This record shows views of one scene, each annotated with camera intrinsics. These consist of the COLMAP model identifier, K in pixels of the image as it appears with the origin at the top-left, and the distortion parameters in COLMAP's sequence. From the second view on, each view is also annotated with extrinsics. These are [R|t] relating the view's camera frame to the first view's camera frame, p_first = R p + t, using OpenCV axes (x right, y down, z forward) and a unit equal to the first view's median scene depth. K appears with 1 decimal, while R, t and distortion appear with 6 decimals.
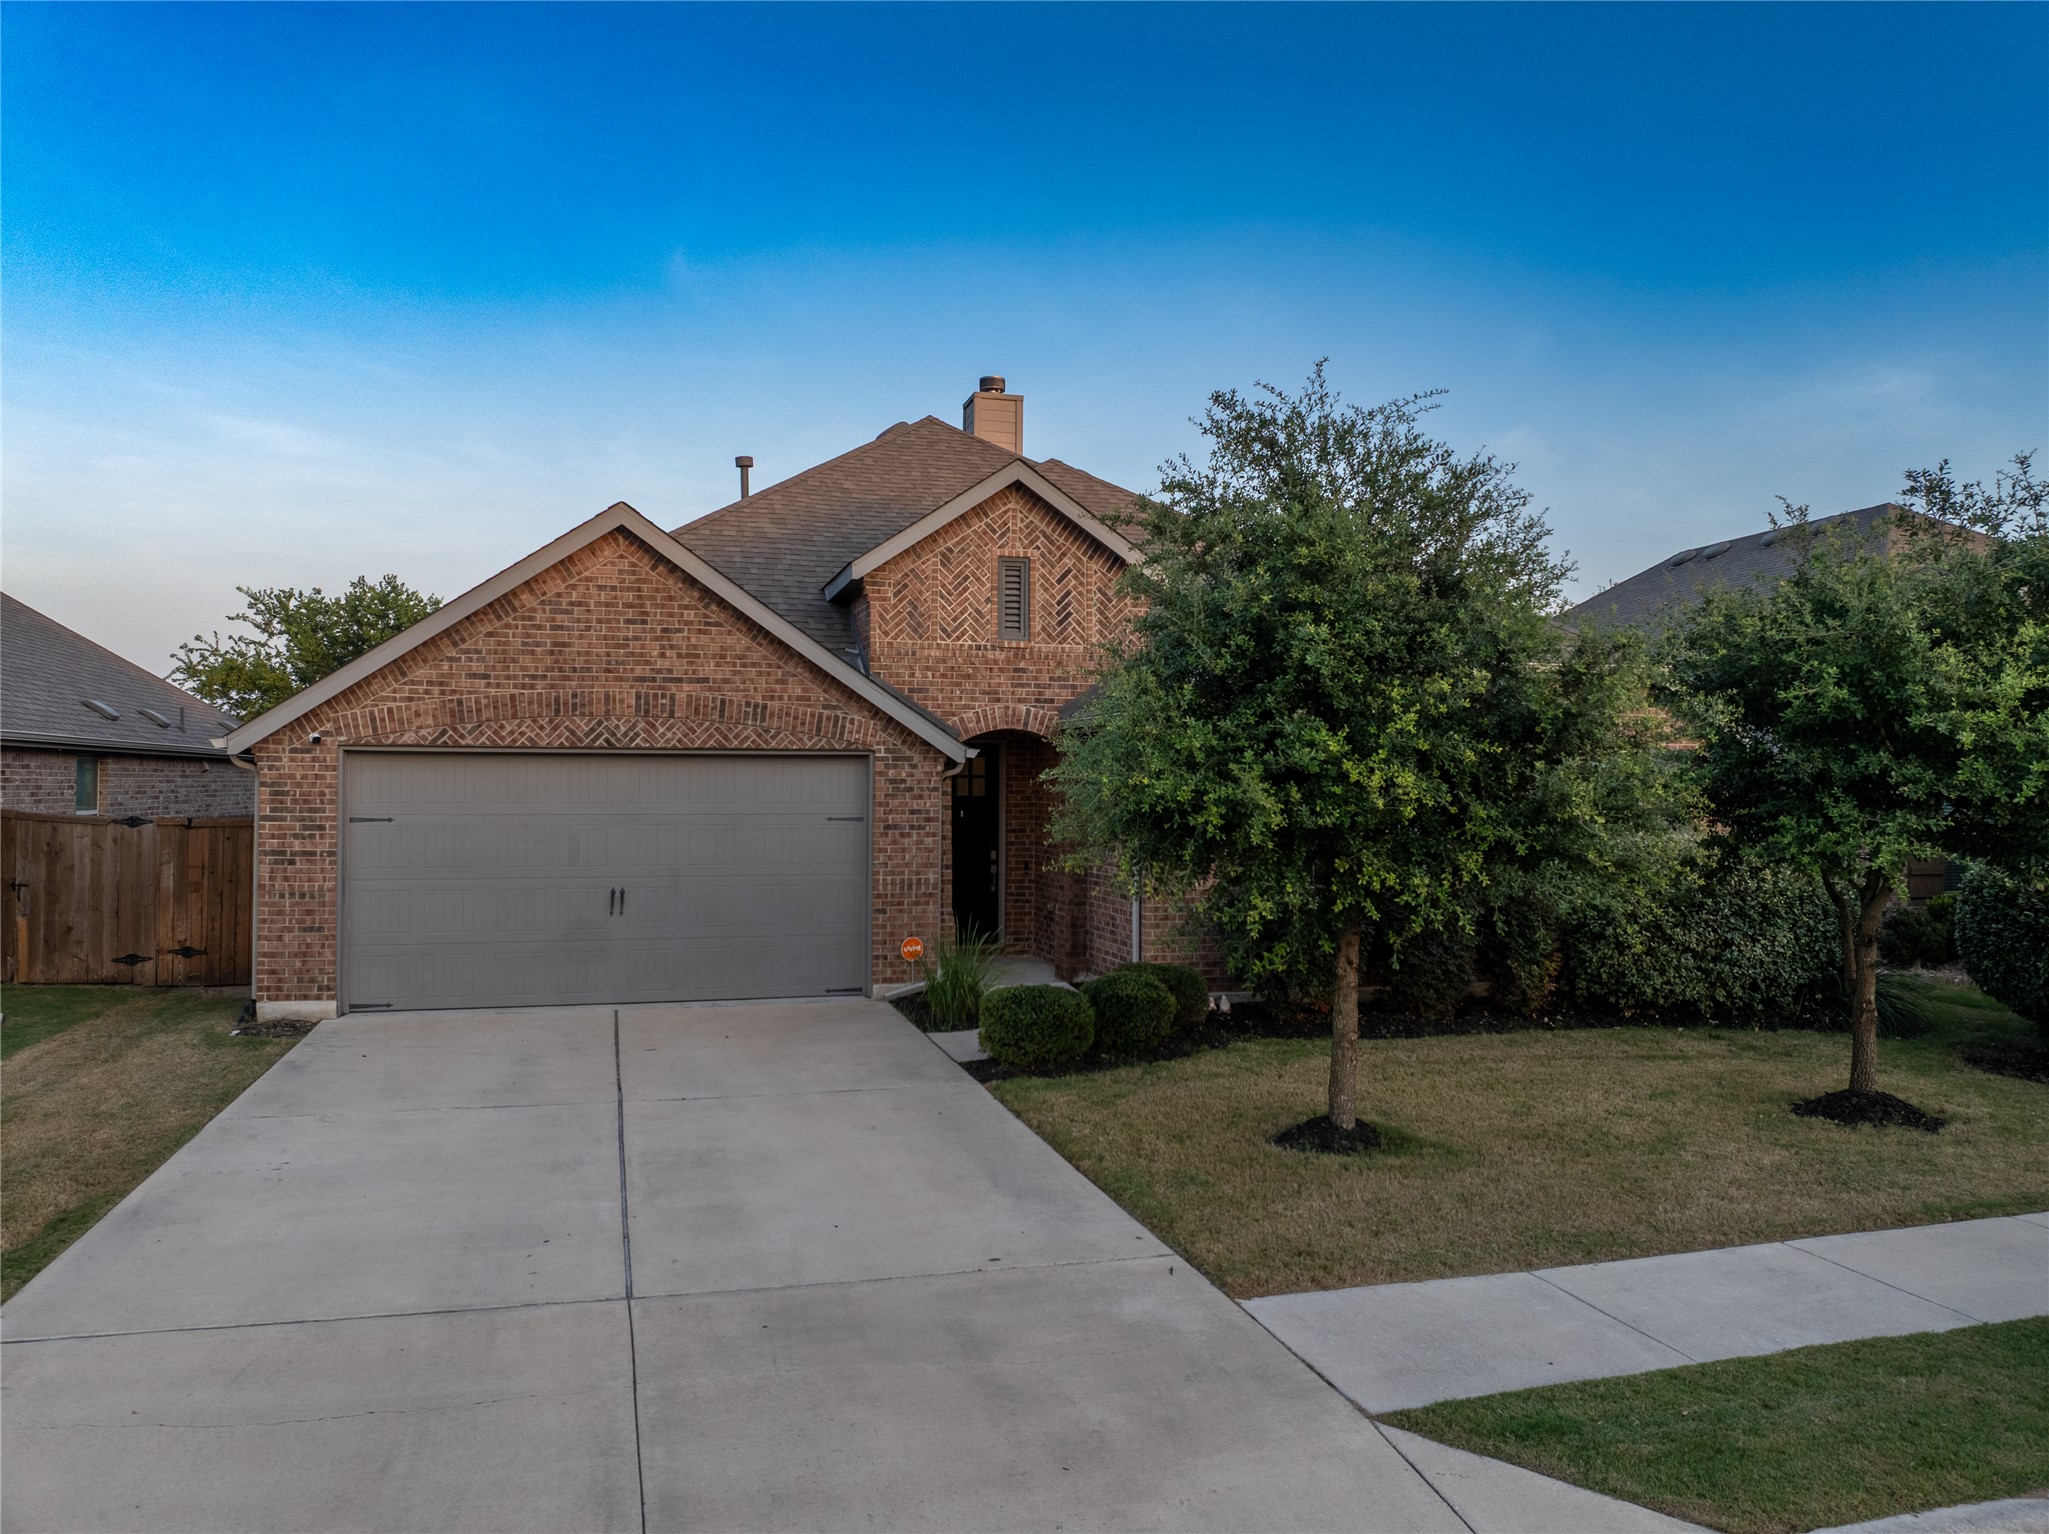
lens RADIAL K [[1425.0, 0, 1026.6], [0, 1425.0, 768.0], [0, 0, 1]] dist [-0.051921, -0.003372]
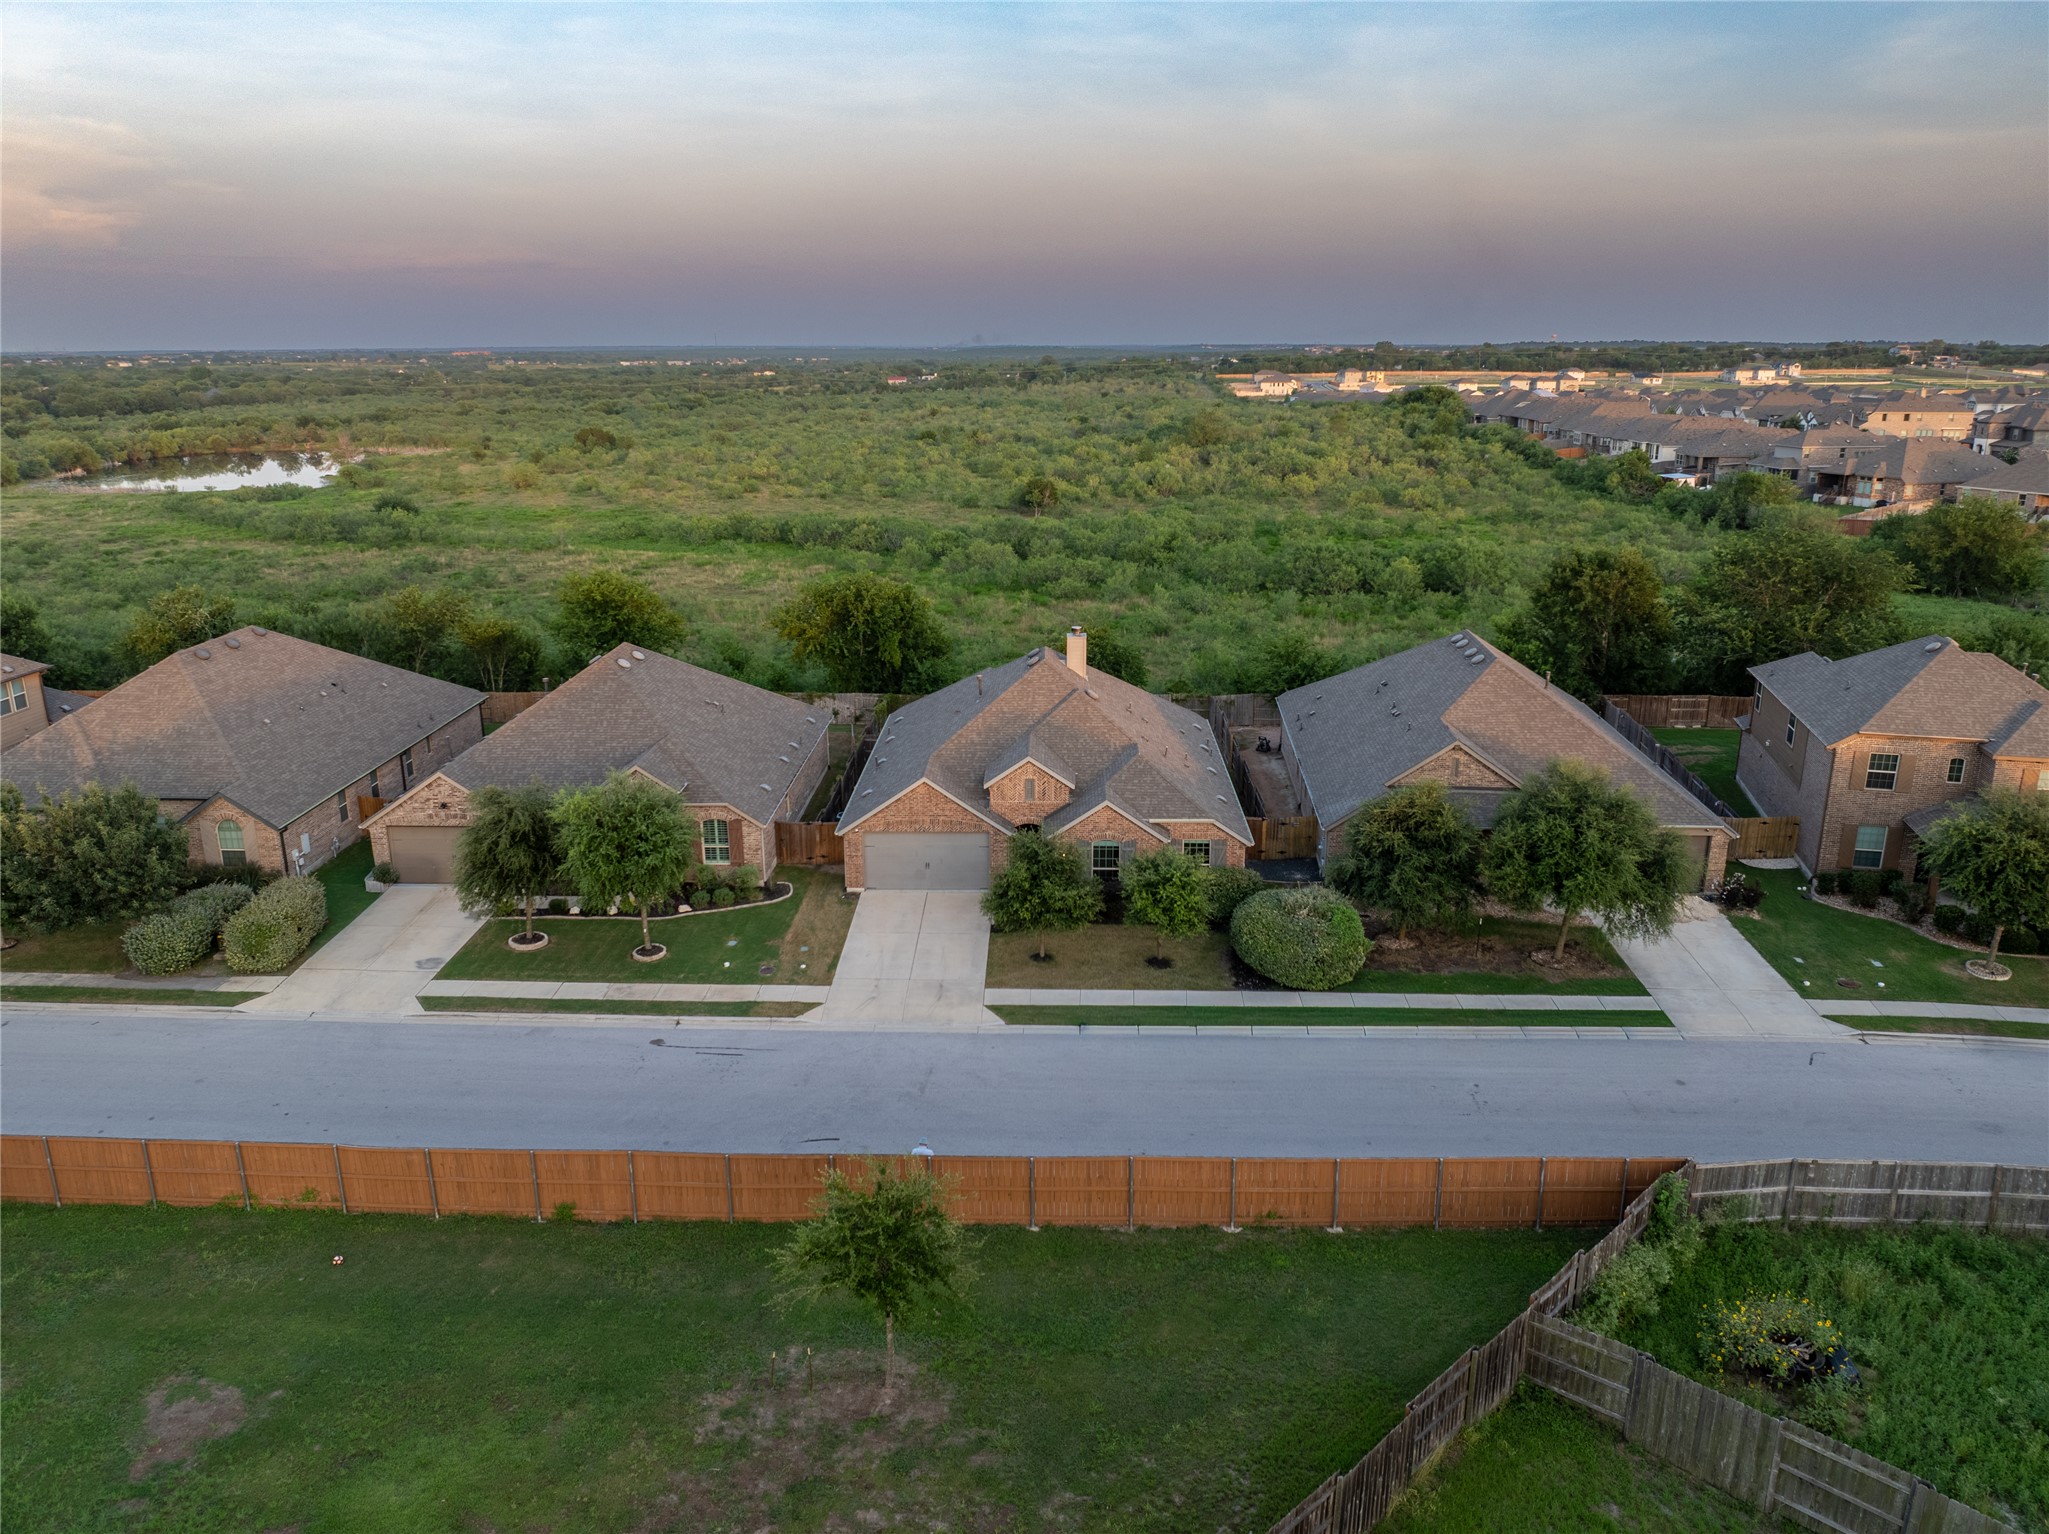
lens RADIAL K [[1425.0, 0, 1022.7], [0, 1425.0, 766.9], [0, 0, 1]] dist [-0.051921, -0.003372]
pose [[0.951420, 0.080684, -0.297136, 1.157598], [0.014189, 0.952539, 0.304085, -1.409834], [0.307569, -0.293529, 0.905120, -2.519961]]
